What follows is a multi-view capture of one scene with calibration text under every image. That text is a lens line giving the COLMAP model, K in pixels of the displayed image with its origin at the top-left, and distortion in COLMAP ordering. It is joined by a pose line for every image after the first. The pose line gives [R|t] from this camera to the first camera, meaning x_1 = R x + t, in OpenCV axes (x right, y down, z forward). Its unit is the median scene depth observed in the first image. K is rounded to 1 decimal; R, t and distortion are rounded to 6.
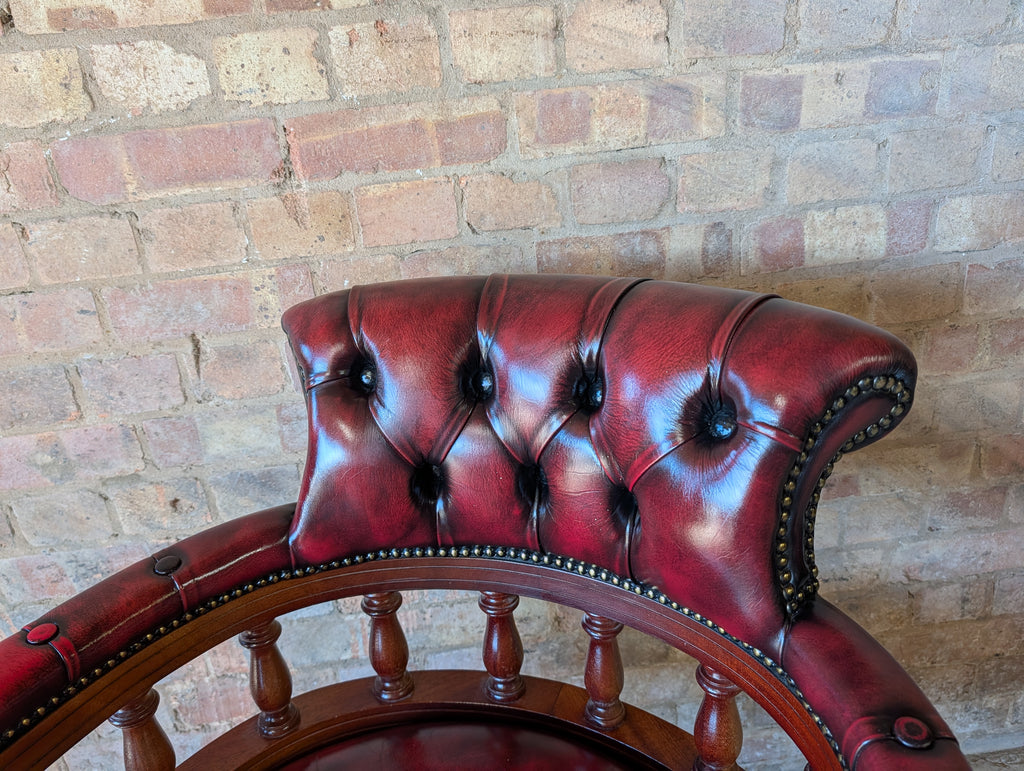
lens RADIAL K [[749.9, 0, 512.8], [0, 749.9, 383.9], [0, 0, 1]] dist [-0.001185, -0.003846]
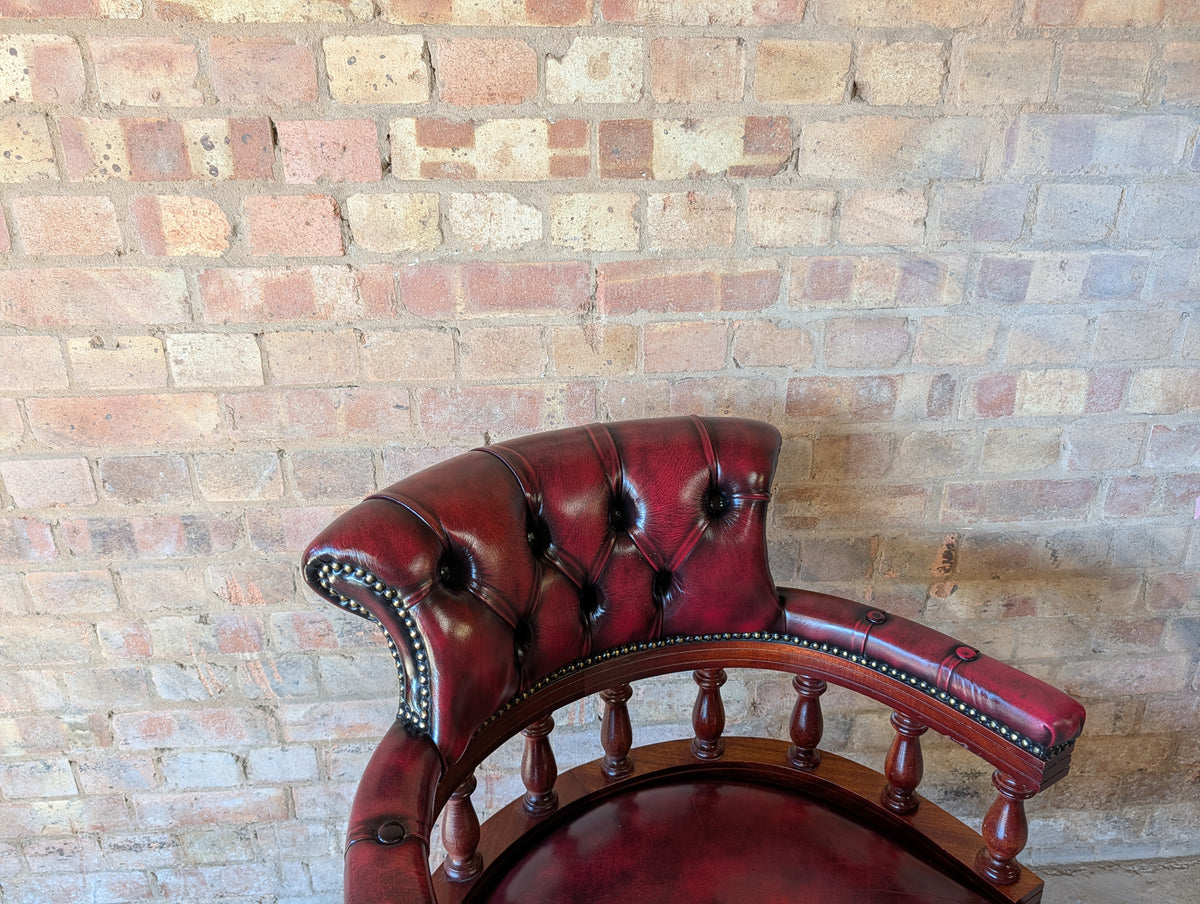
lens RADIAL K [[867.6, 0, 601.1], [0, 867.6, 449.8], [0, 0, 1]] dist [0.002166, -0.002482]
pose [[0.996229, 0.084678, 0.018928, -0.280465], [-0.084931, 0.996302, 0.012987, -0.073796], [-0.017758, -0.014546, 0.999736, -0.343113]]
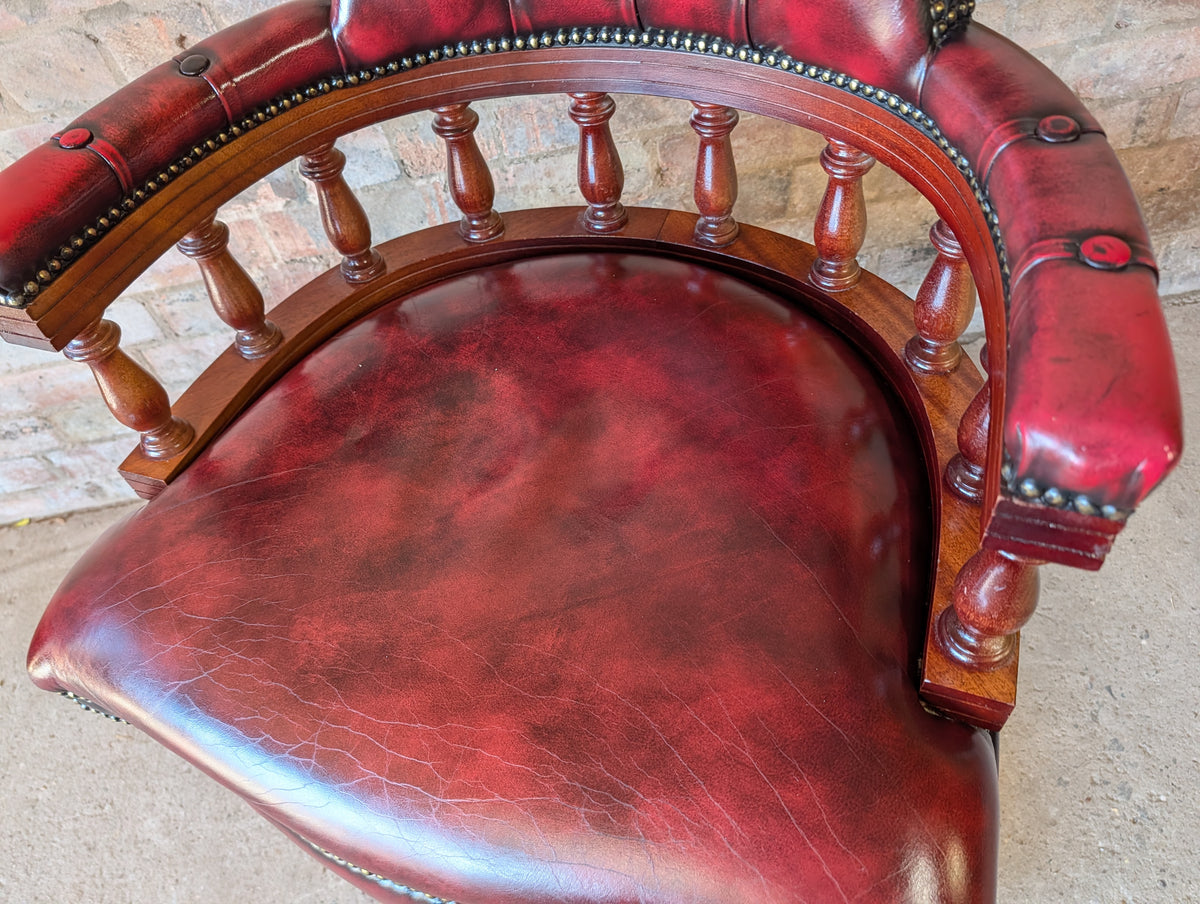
lens RADIAL K [[876.7, 0, 600.6], [0, 876.7, 462.4], [0, 0, 1]] dist [-0.001180, -0.003452]
pose [[0.997906, -0.062048, -0.018271, -0.013677], [0.062978, 0.867625, 0.493215, 0.128938], [-0.014751, -0.493333, 0.869716, -0.055548]]
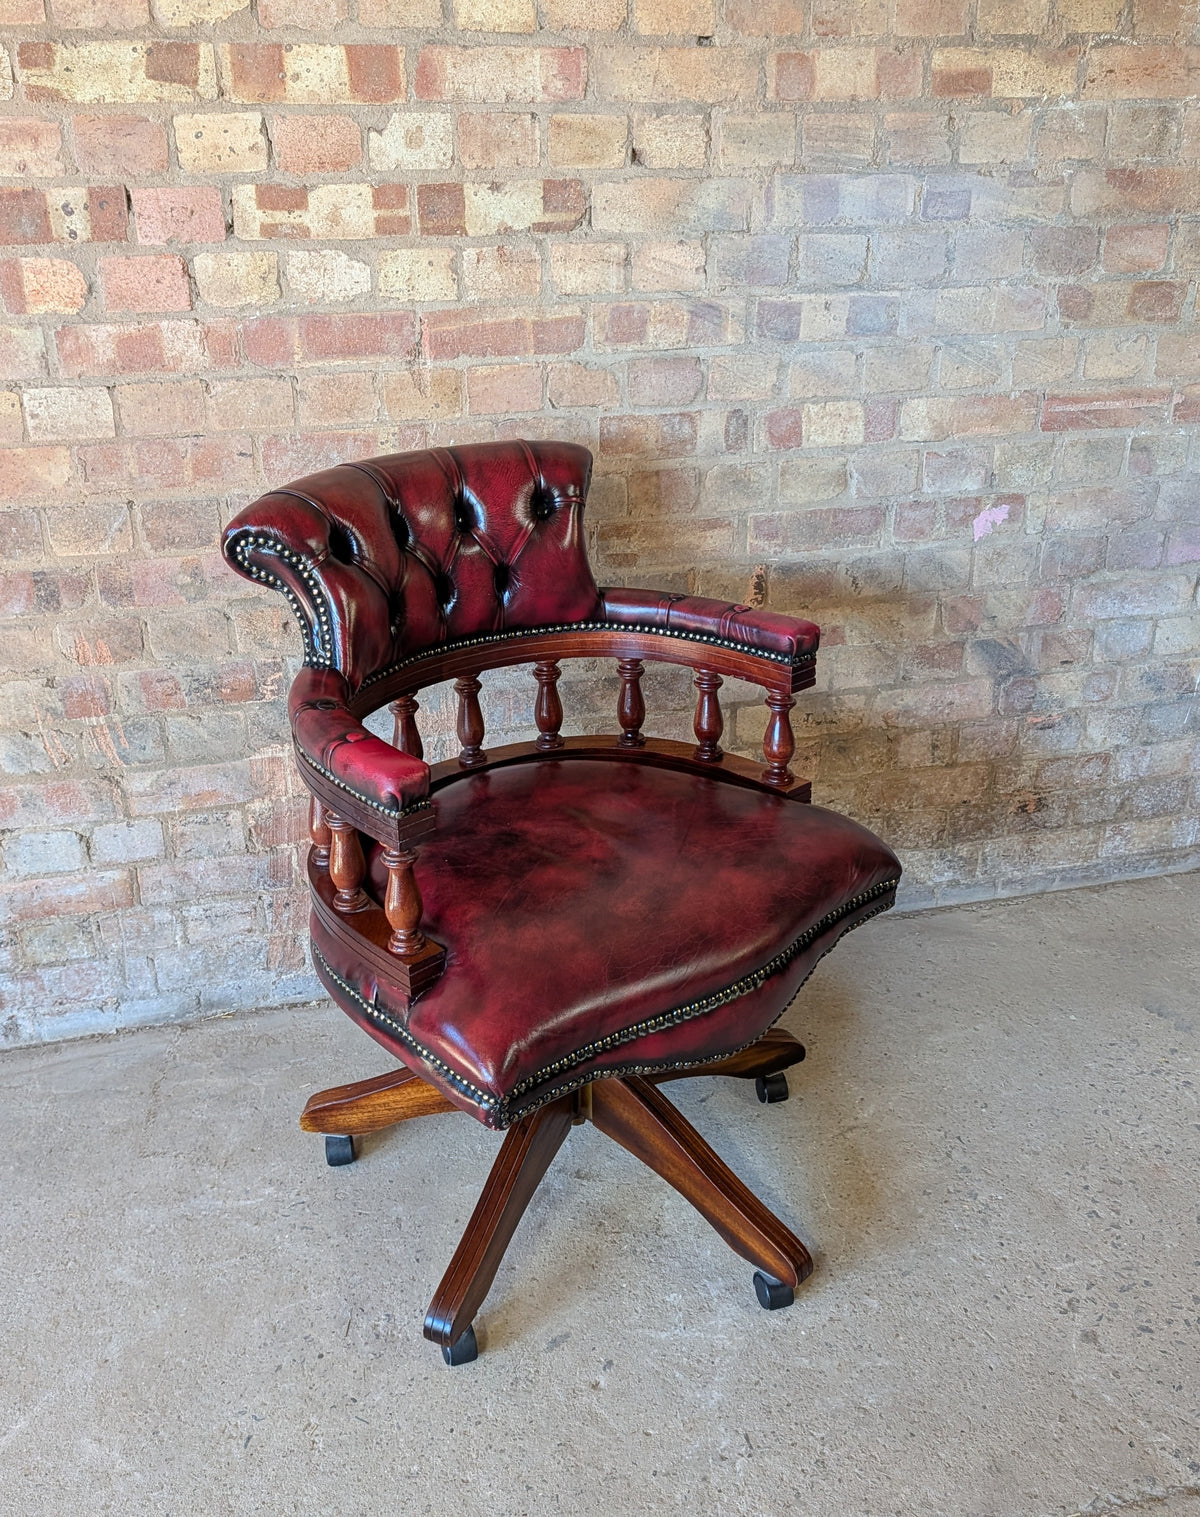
lens RADIAL K [[1448.5, 0, 601.0], [0, 1448.5, 752.6], [0, 0, 1]] dist [0.032222, -0.077181]
pose [[0.982973, 0.009986, 0.183479, -0.425142], [-0.017423, 0.999089, 0.038967, 0.292357], [-0.182922, -0.041500, 0.982251, -1.487319]]
